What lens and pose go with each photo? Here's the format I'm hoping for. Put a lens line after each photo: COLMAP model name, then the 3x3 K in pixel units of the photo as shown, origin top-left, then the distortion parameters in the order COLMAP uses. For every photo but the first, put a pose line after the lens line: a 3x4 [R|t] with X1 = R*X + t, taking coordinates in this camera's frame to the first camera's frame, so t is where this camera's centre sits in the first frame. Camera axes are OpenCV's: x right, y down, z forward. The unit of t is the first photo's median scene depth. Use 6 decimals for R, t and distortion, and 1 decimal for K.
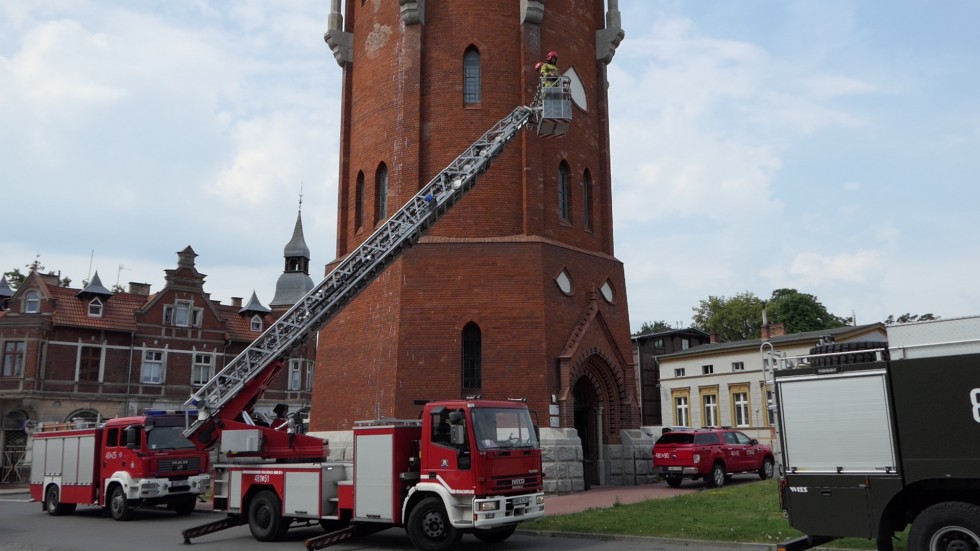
lens RADIAL K [[814.4, 0, 490.0], [0, 814.4, 275.5], [0, 0, 1]] dist [-0.010692, -0.003362]
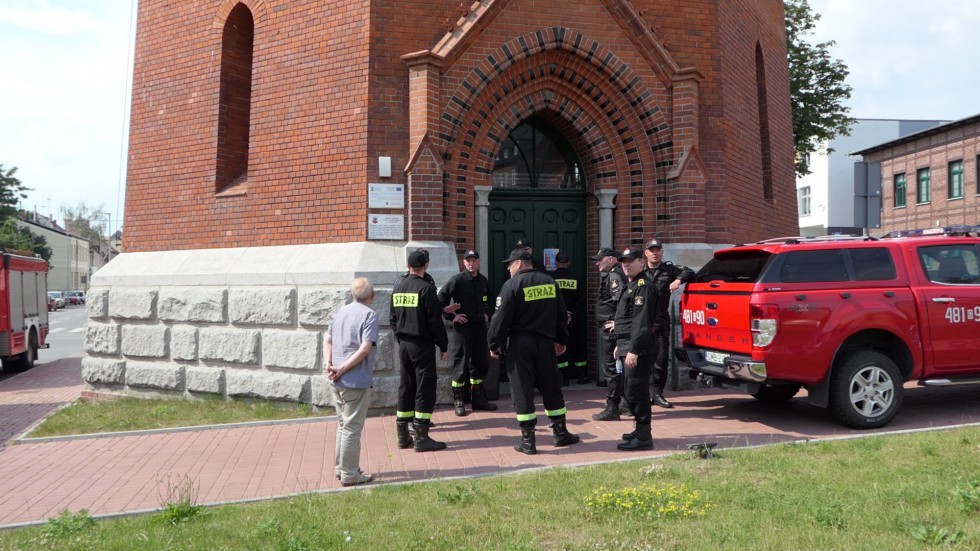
lens RADIAL K [[814.4, 0, 490.0], [0, 814.4, 275.5], [0, 0, 1]] dist [-0.010692, -0.003362]
pose [[0.854539, -0.006991, -0.519340, 0.314024], [0.110796, 0.979347, 0.169125, 0.140266], [0.507432, -0.202065, 0.837665, 0.686857]]
